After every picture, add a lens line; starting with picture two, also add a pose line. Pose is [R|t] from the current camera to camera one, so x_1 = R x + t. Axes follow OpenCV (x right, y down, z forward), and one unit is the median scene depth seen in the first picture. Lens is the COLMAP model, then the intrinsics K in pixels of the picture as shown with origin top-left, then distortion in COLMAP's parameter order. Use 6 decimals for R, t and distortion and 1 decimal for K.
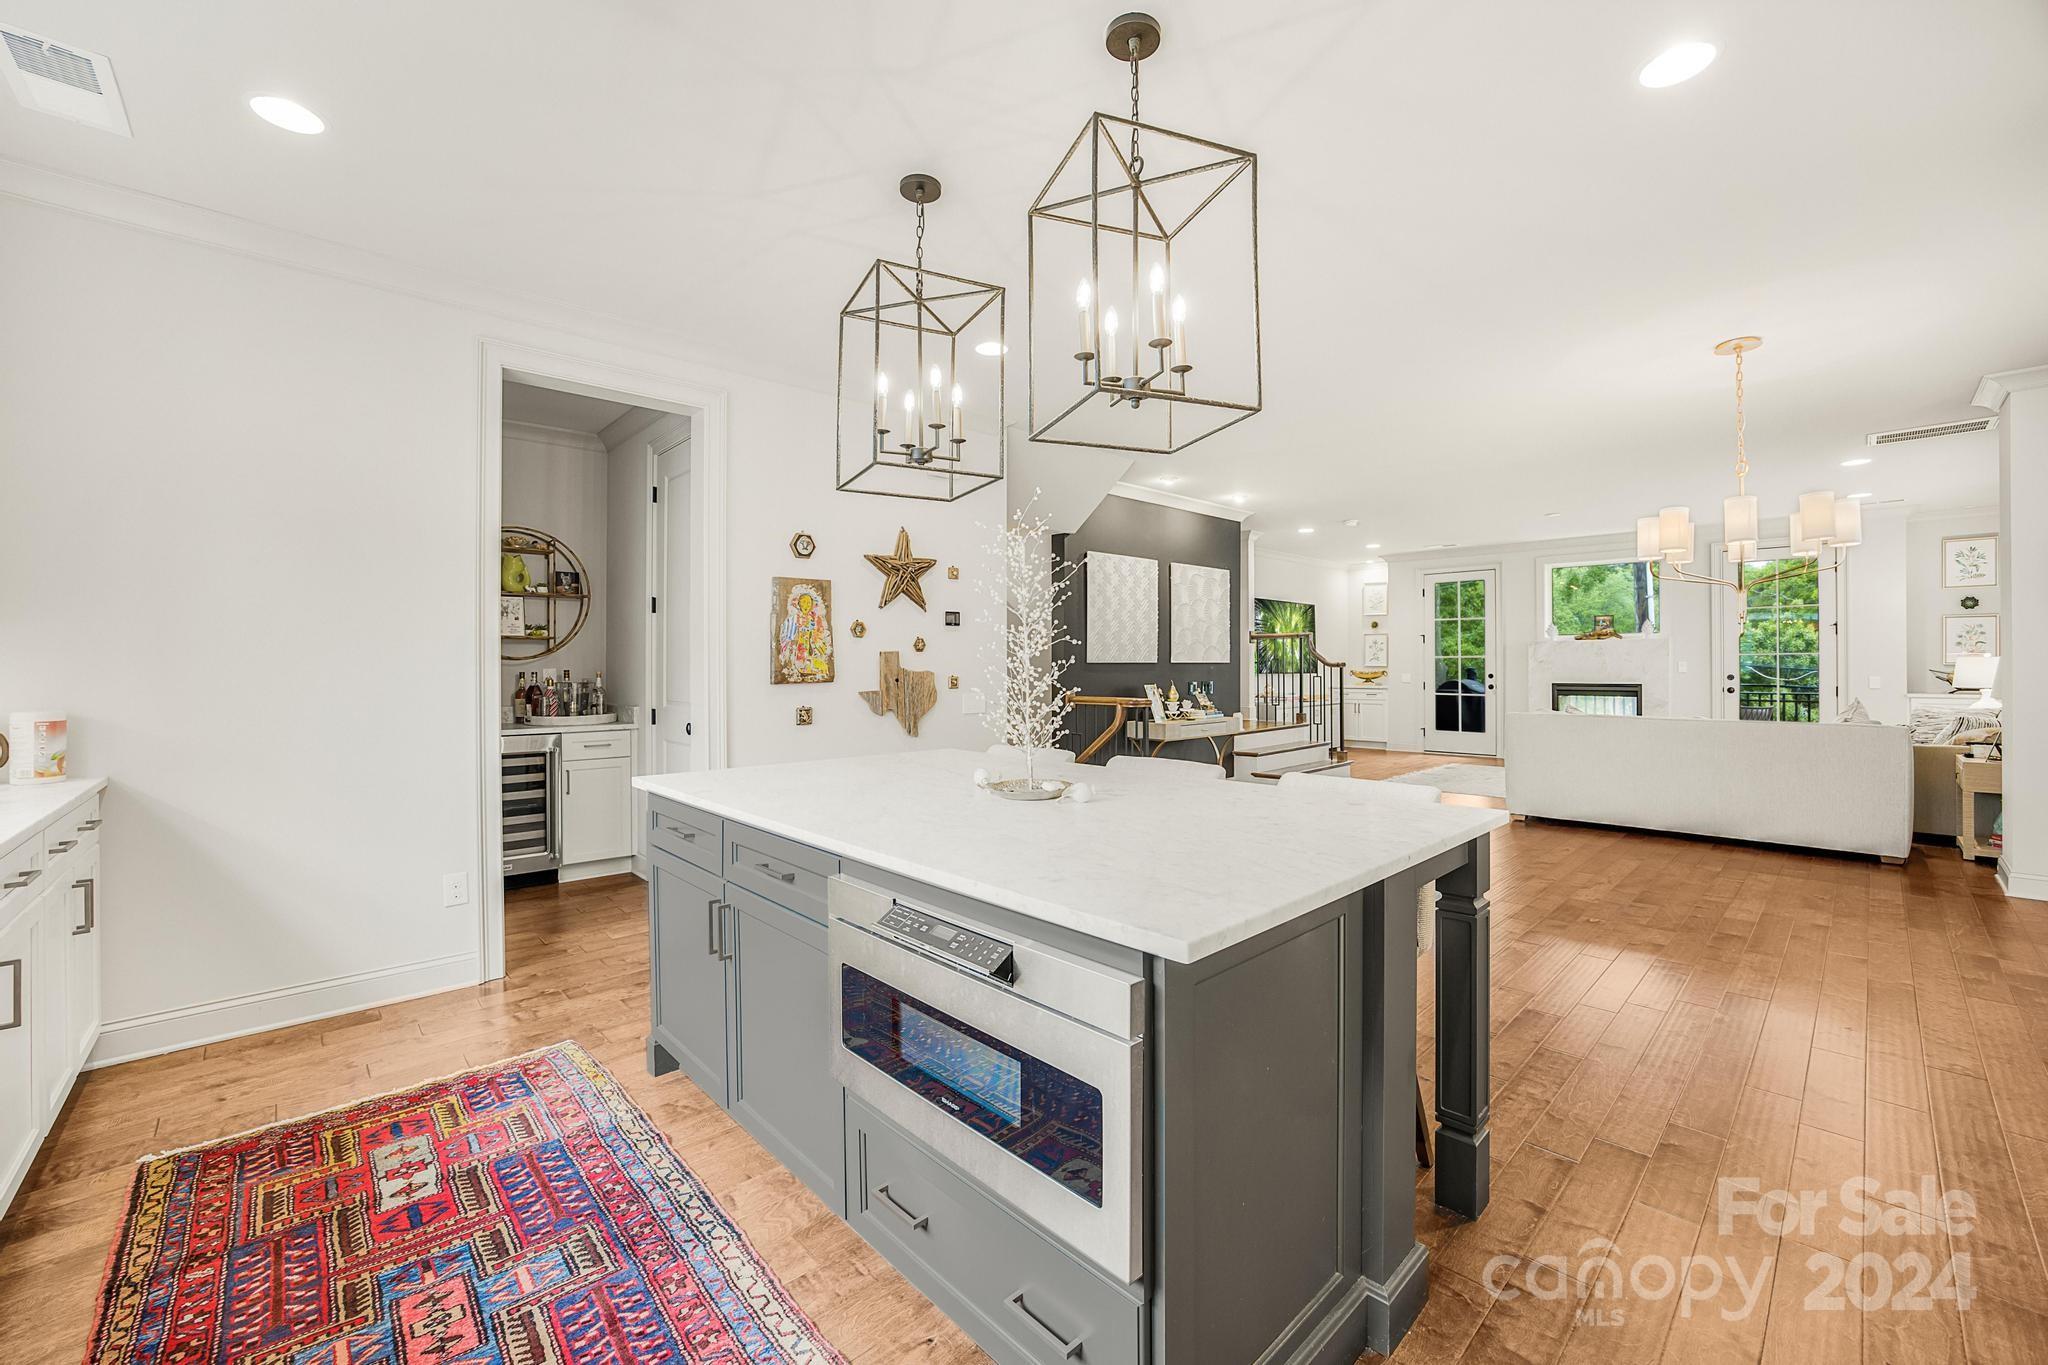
lens RADIAL K [[802.0, 0, 1036.6], [0, 802.0, 696.3], [0, 0, 1]] dist [-0.023976, 0.003903]
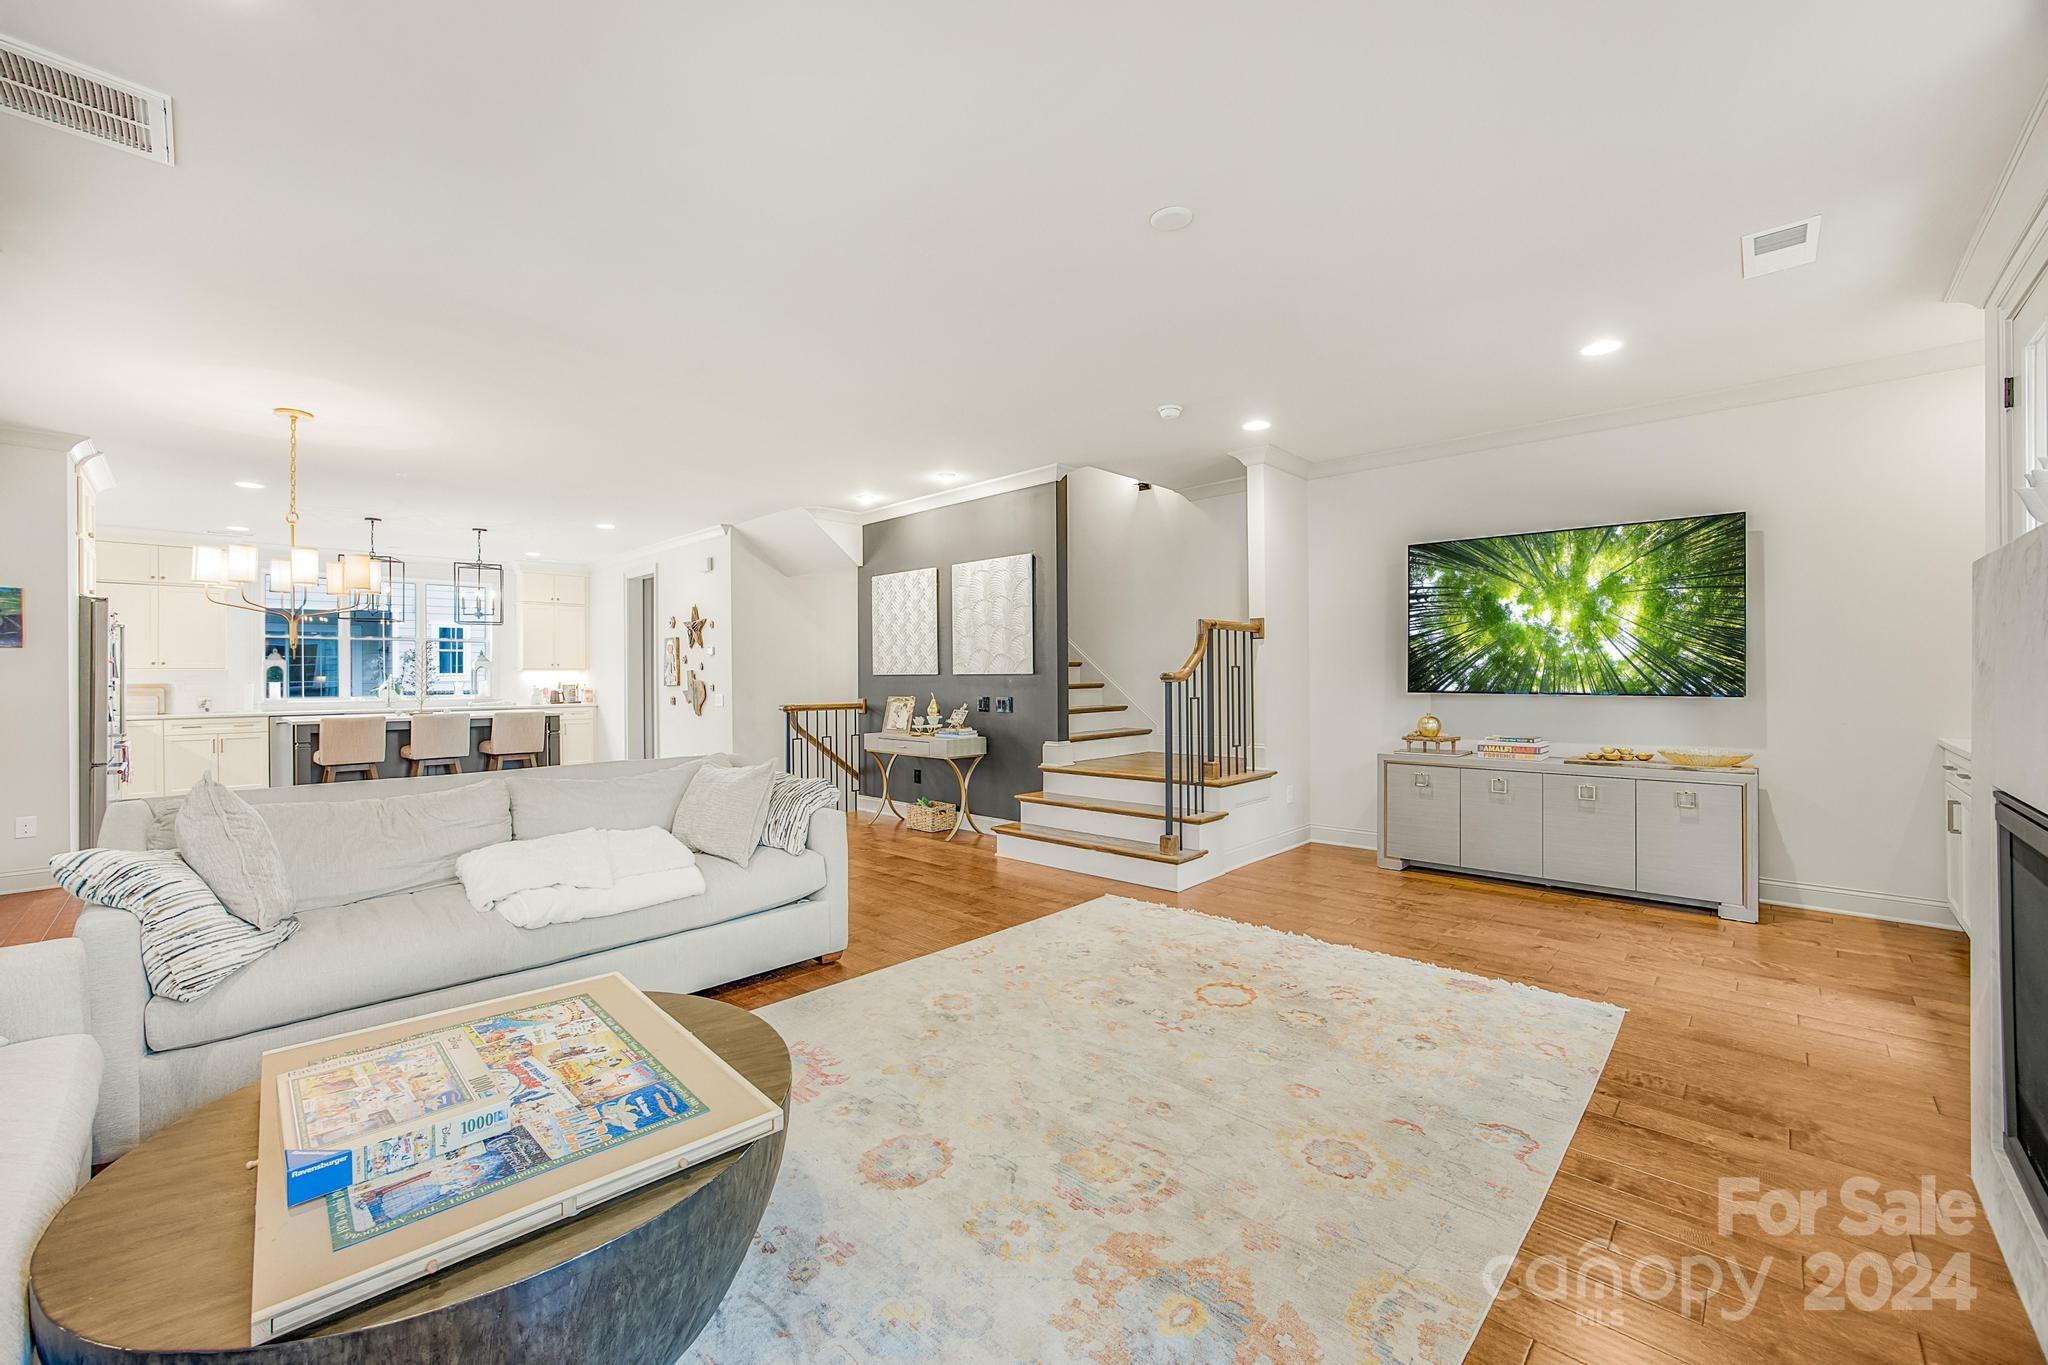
lens RADIAL K [[820.4, 0, 1032.2], [0, 820.4, 674.1], [0, 0, 1]] dist [-0.040245, 0.011756]
pose [[0.053682, 0.004096, -0.998550, 1.894419], [-0.032707, 0.999462, 0.002341, -0.082903], [0.998022, 0.032534, 0.053787, 1.784551]]
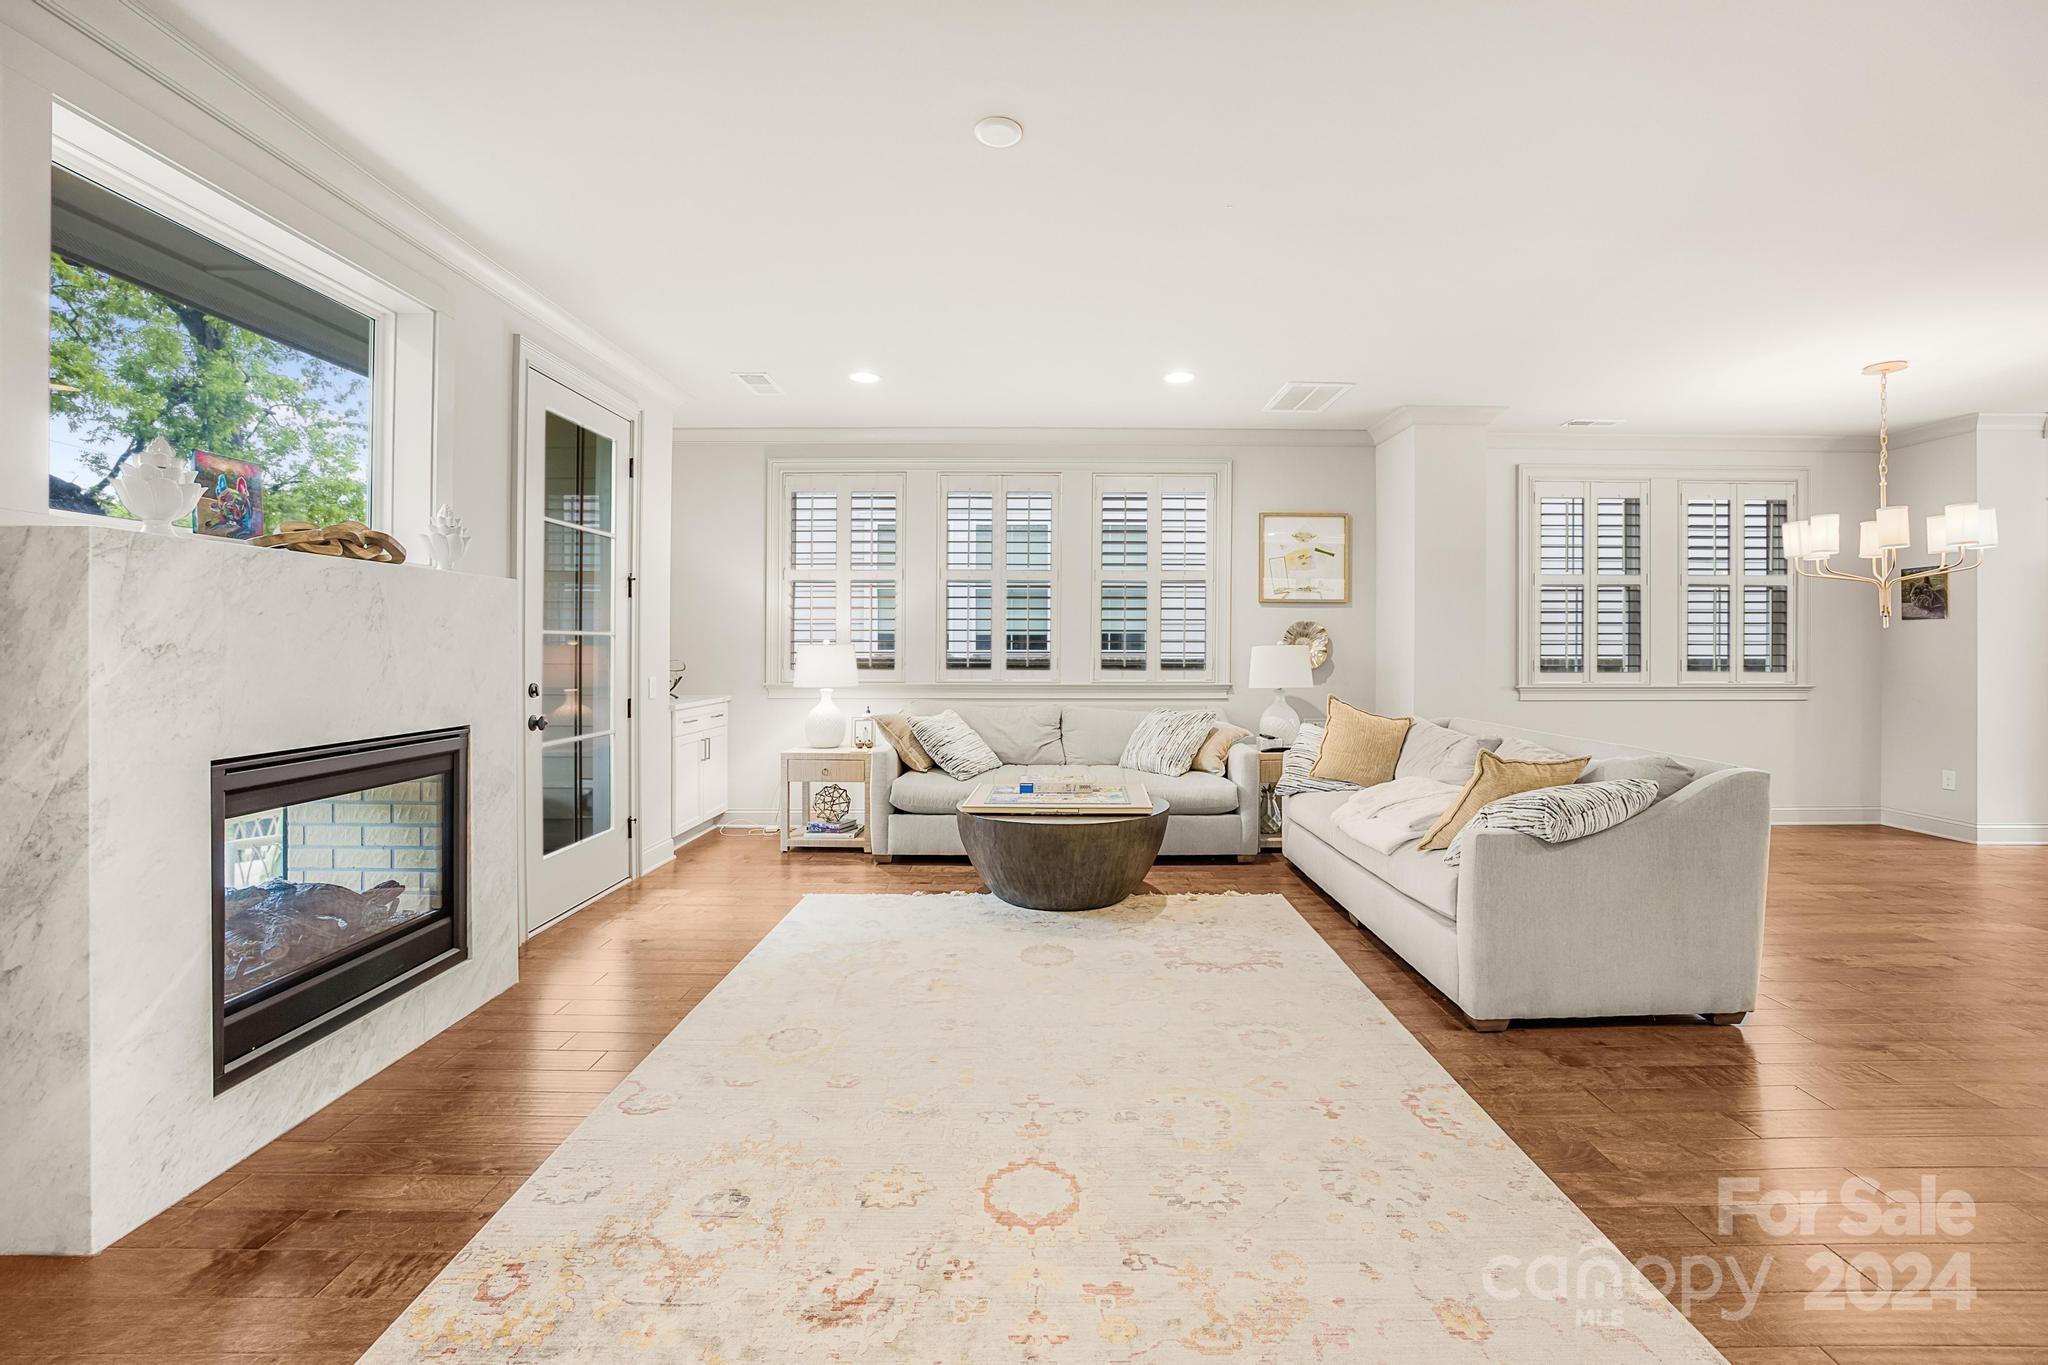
lens RADIAL K [[850.5, 0, 1052.6], [0, 850.5, 637.0], [0, 0, 1]] dist [-0.013881, -0.000151]
pose [[-0.734262, 0.009350, 0.678801, 0.833274], [0.027814, 0.999480, 0.016320, -0.103316], [-0.678296, 0.030863, -0.734141, 2.334103]]
